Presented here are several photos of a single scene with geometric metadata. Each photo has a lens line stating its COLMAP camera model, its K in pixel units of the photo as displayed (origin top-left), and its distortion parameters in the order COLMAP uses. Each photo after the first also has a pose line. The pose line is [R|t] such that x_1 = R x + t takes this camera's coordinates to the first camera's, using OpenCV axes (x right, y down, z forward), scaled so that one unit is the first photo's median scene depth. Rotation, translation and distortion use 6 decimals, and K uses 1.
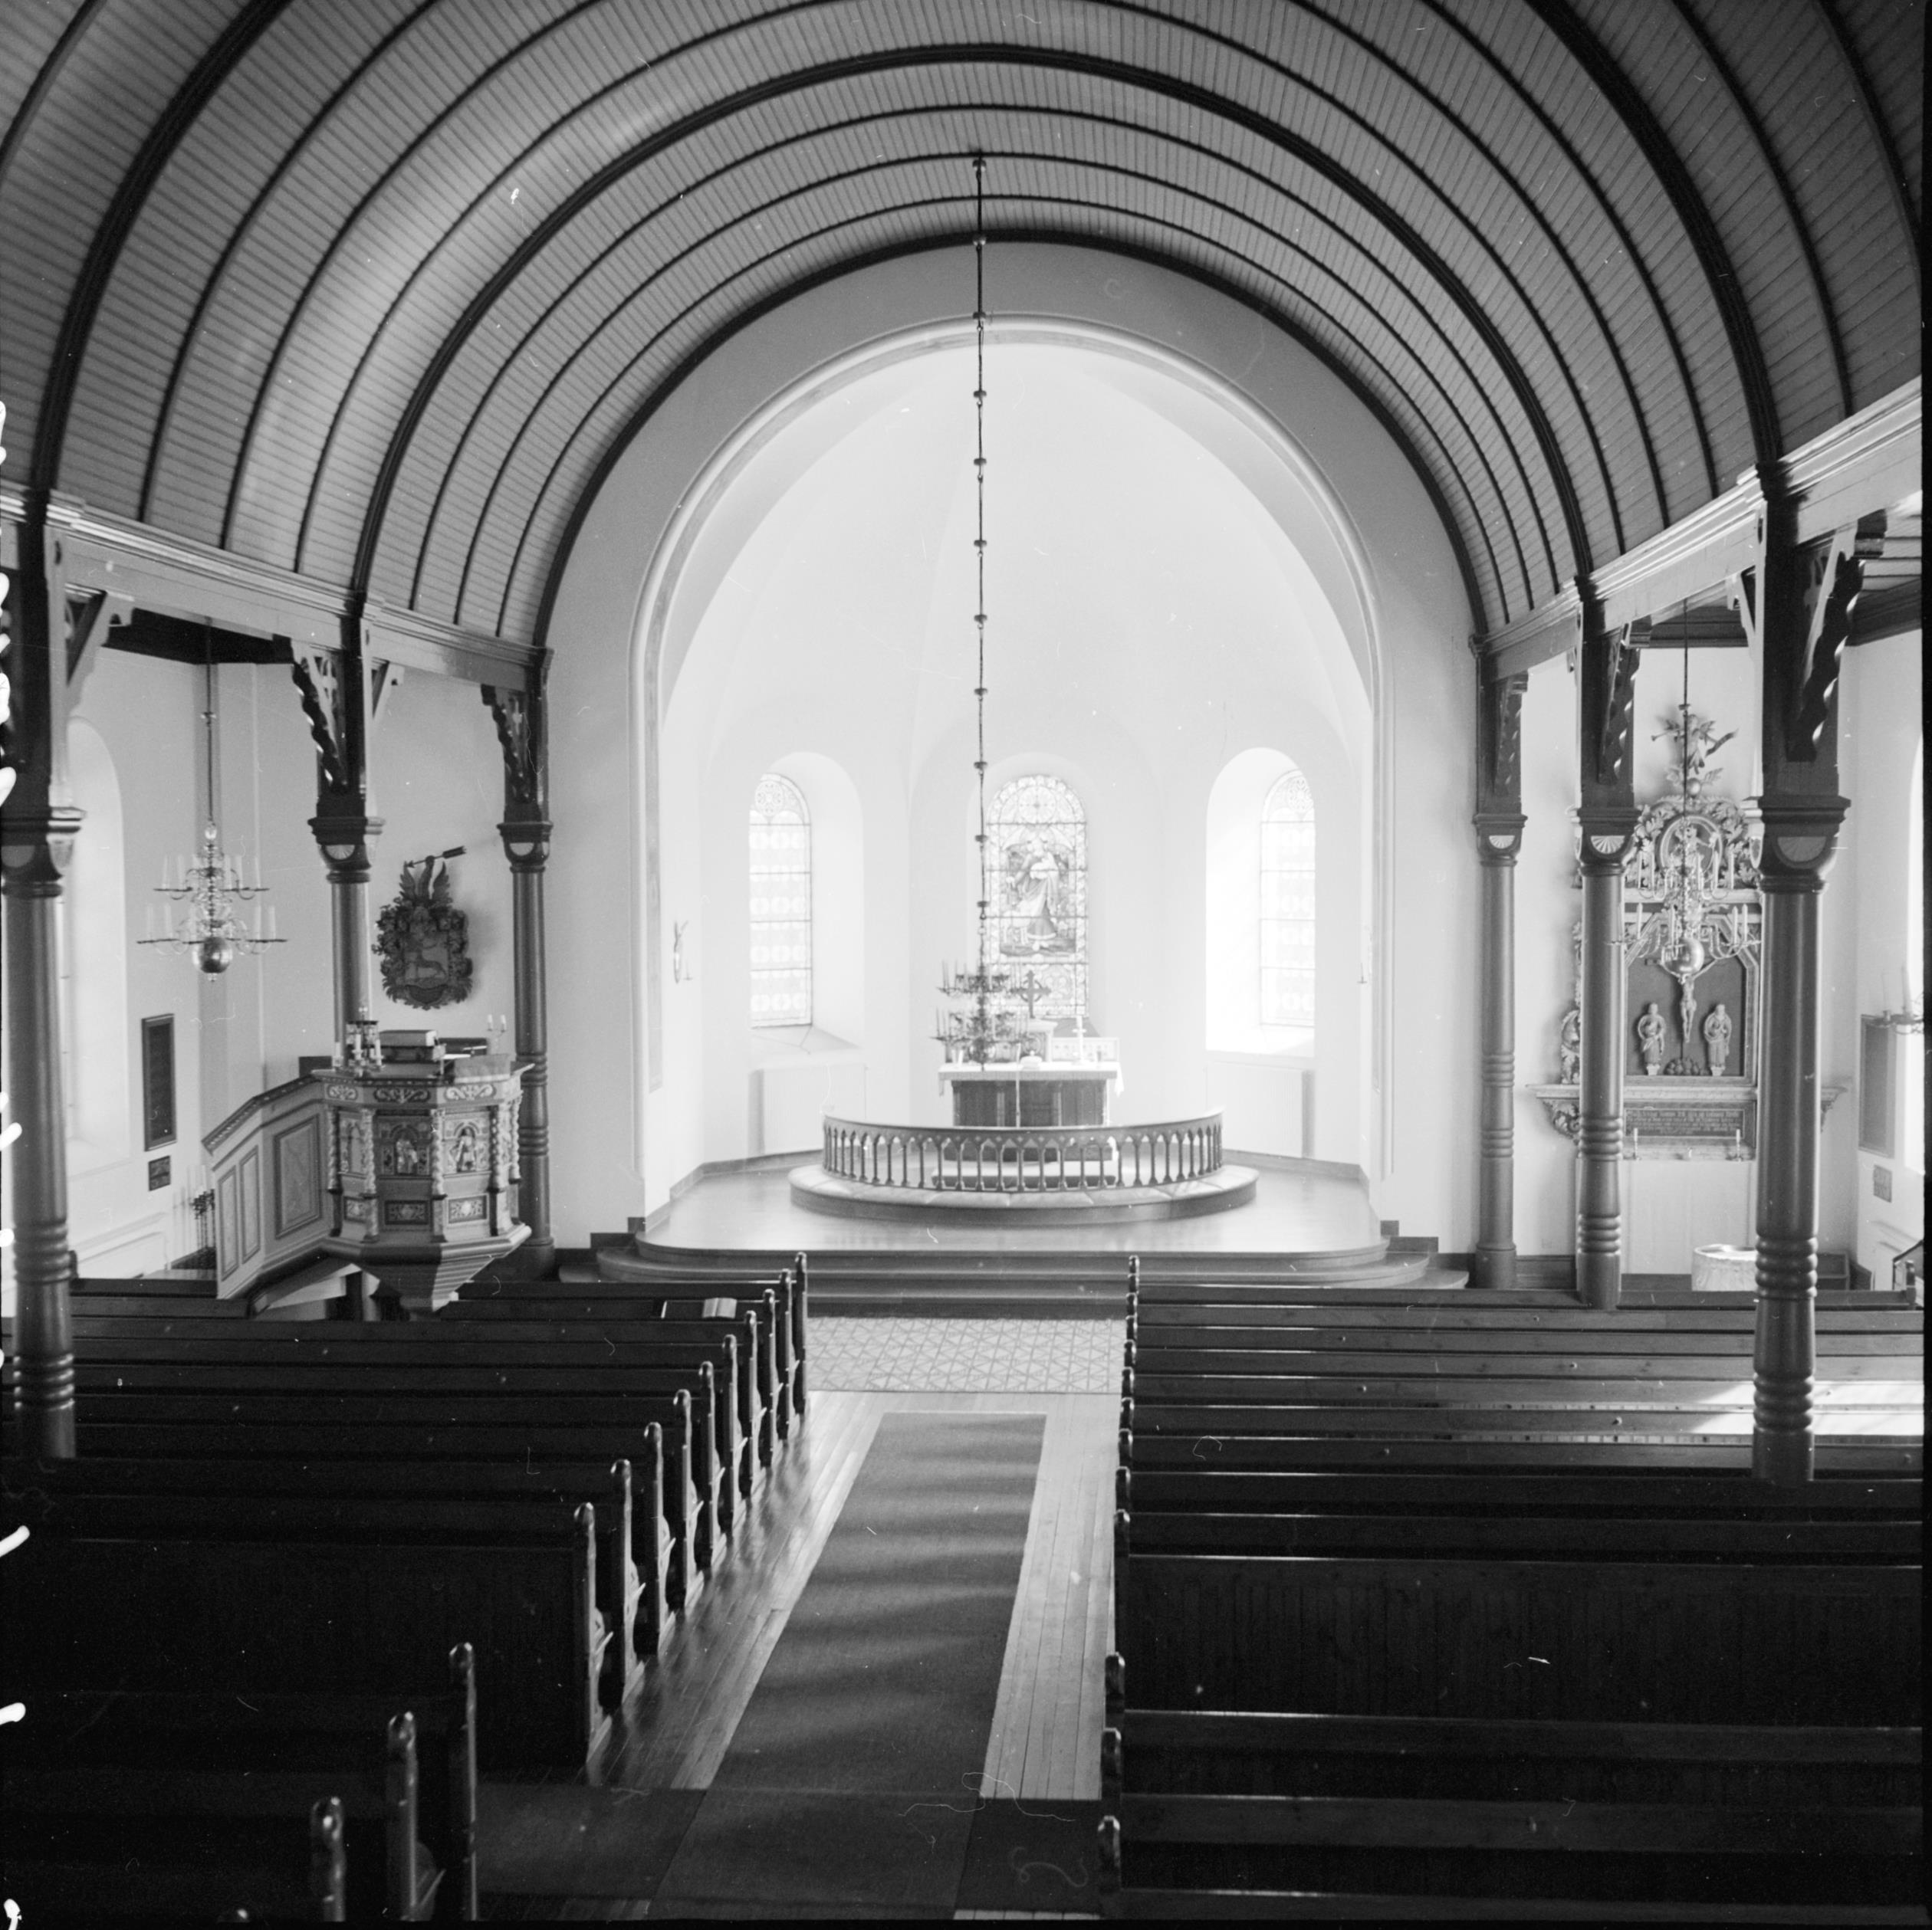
lens RADIAL K [[2534.2, 0, 966.0], [0, 2534.2, 965.0], [0, 0, 1]] dist [-0.023914, -0.071846]
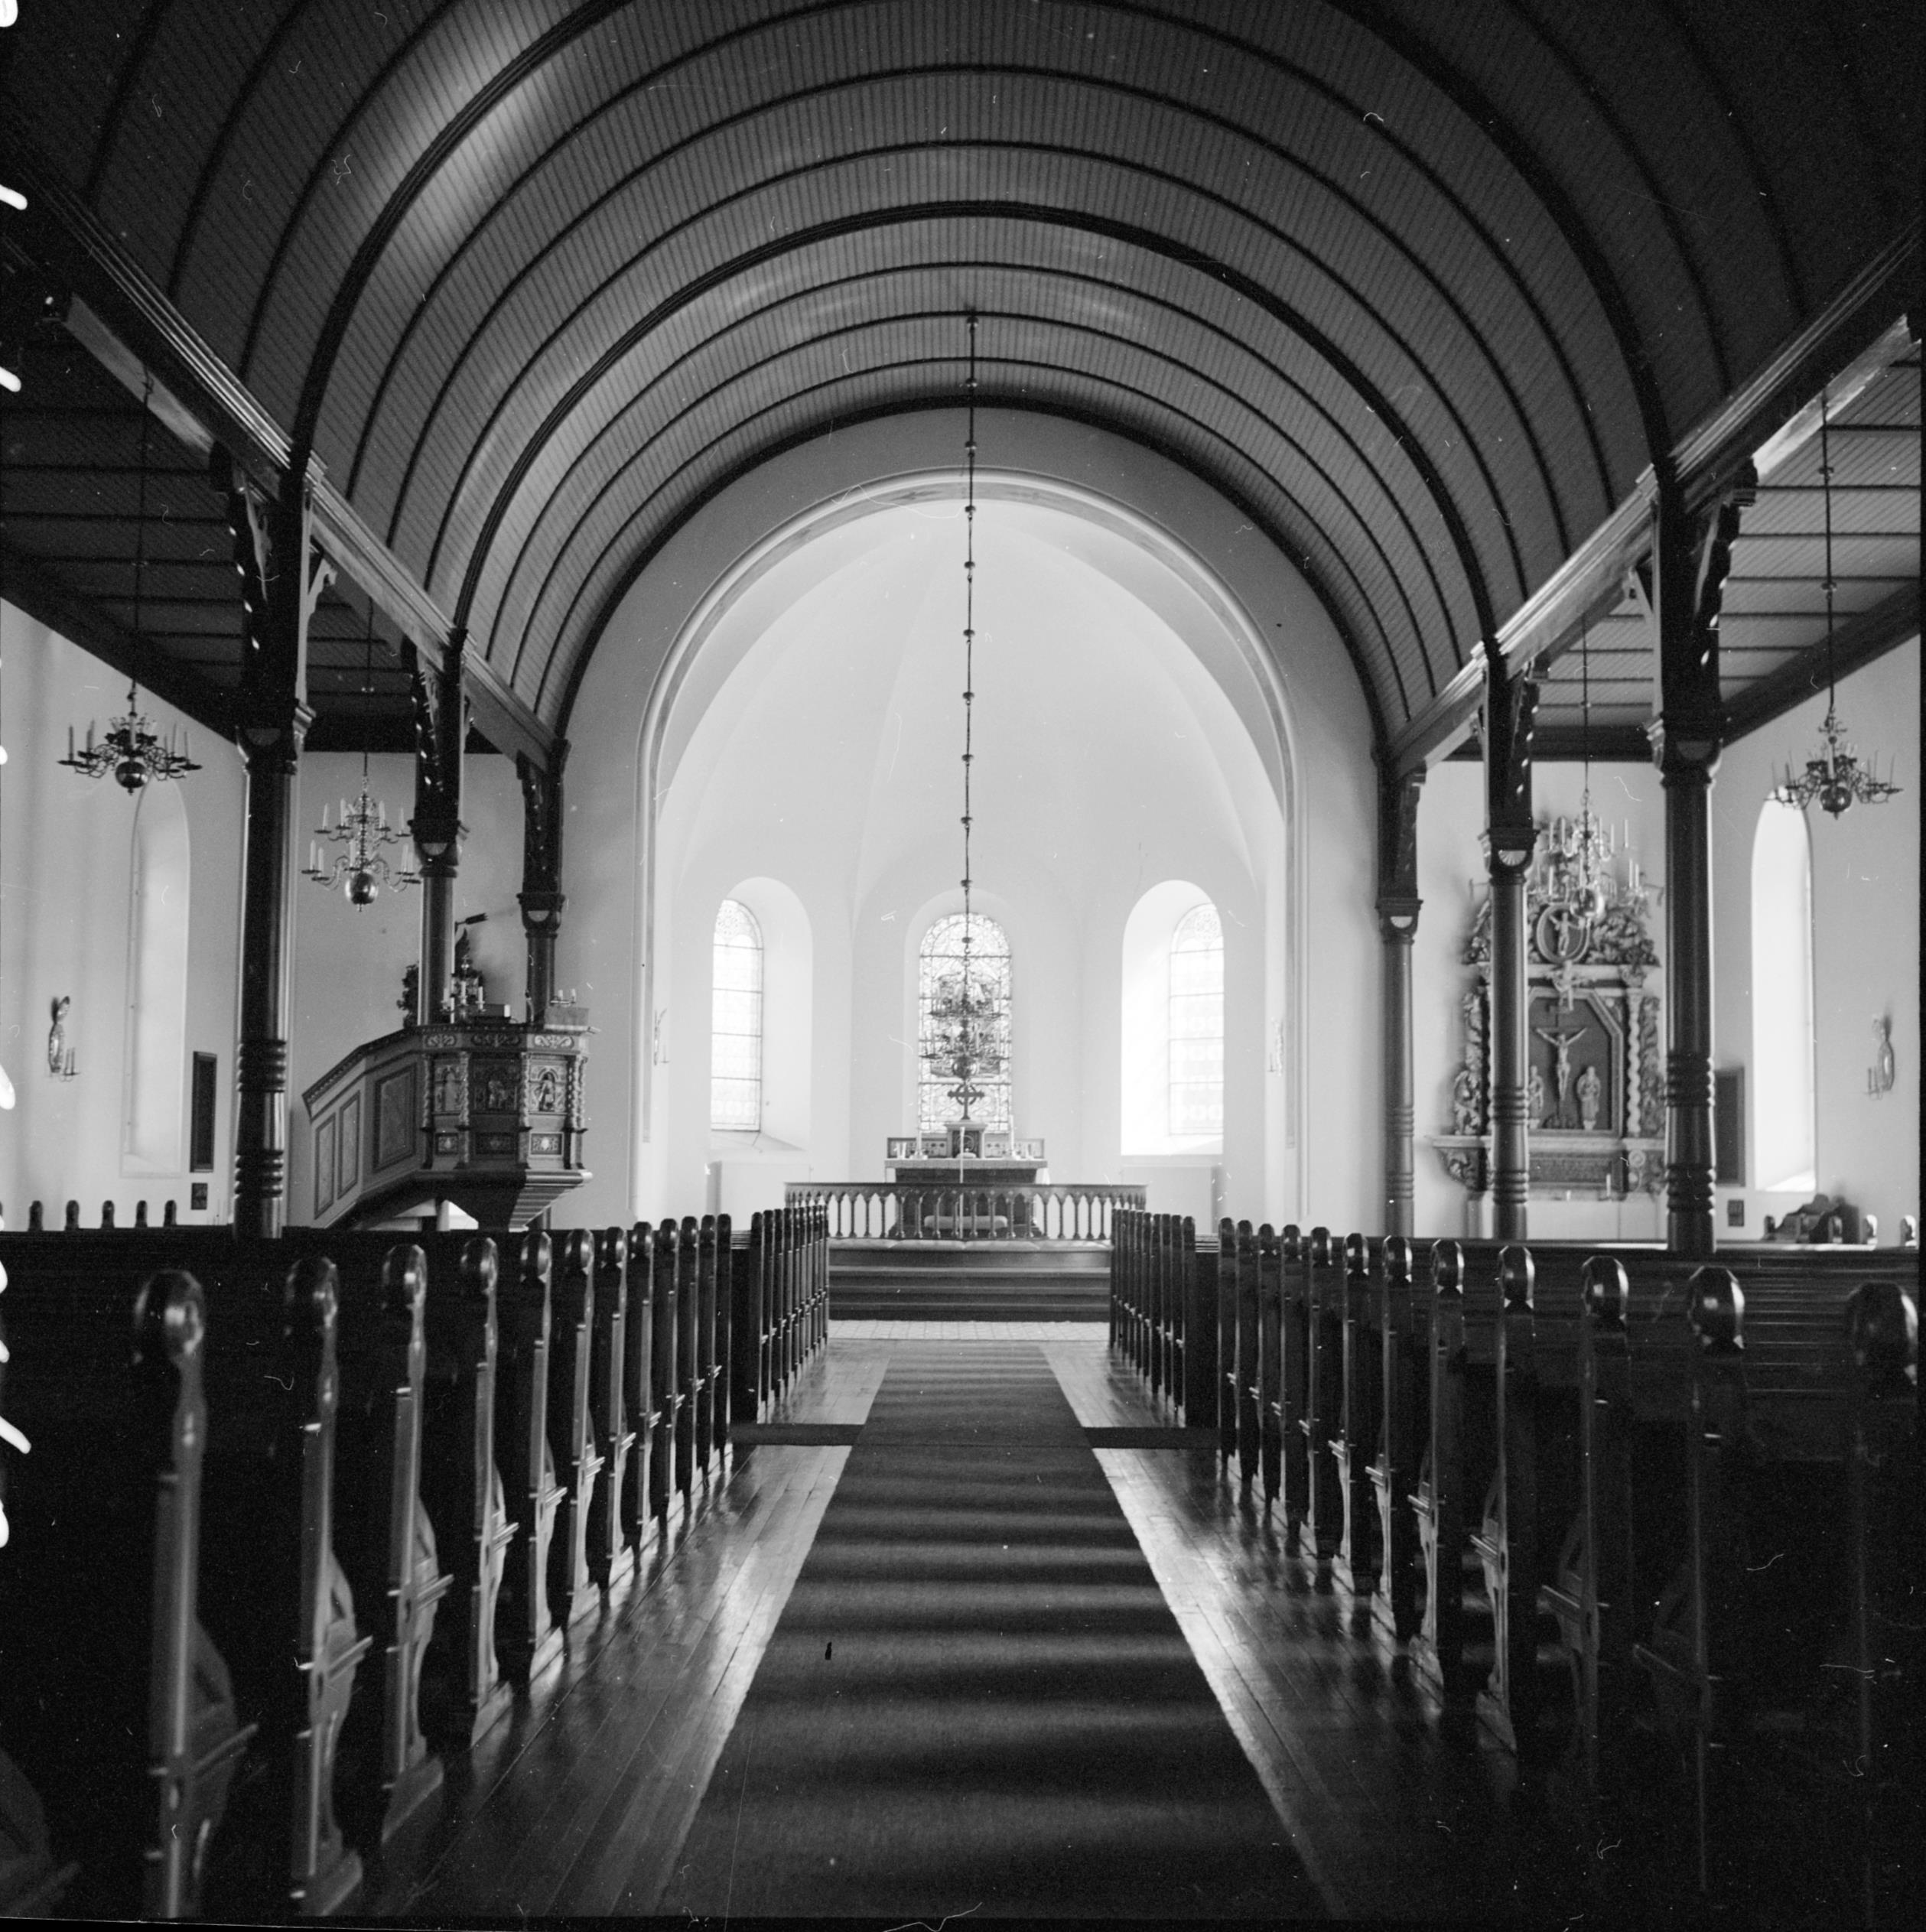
lens RADIAL K [[2534.6, 0, 963.0], [0, 2534.6, 966.0], [0, 0, 1]] dist [-0.023914, -0.071846]
pose [[0.997311, 0.019940, 0.070521, -0.075188], [-0.010604, 0.991409, -0.130365, 0.136005], [-0.072515, 0.129267, 0.988955, -0.135524]]
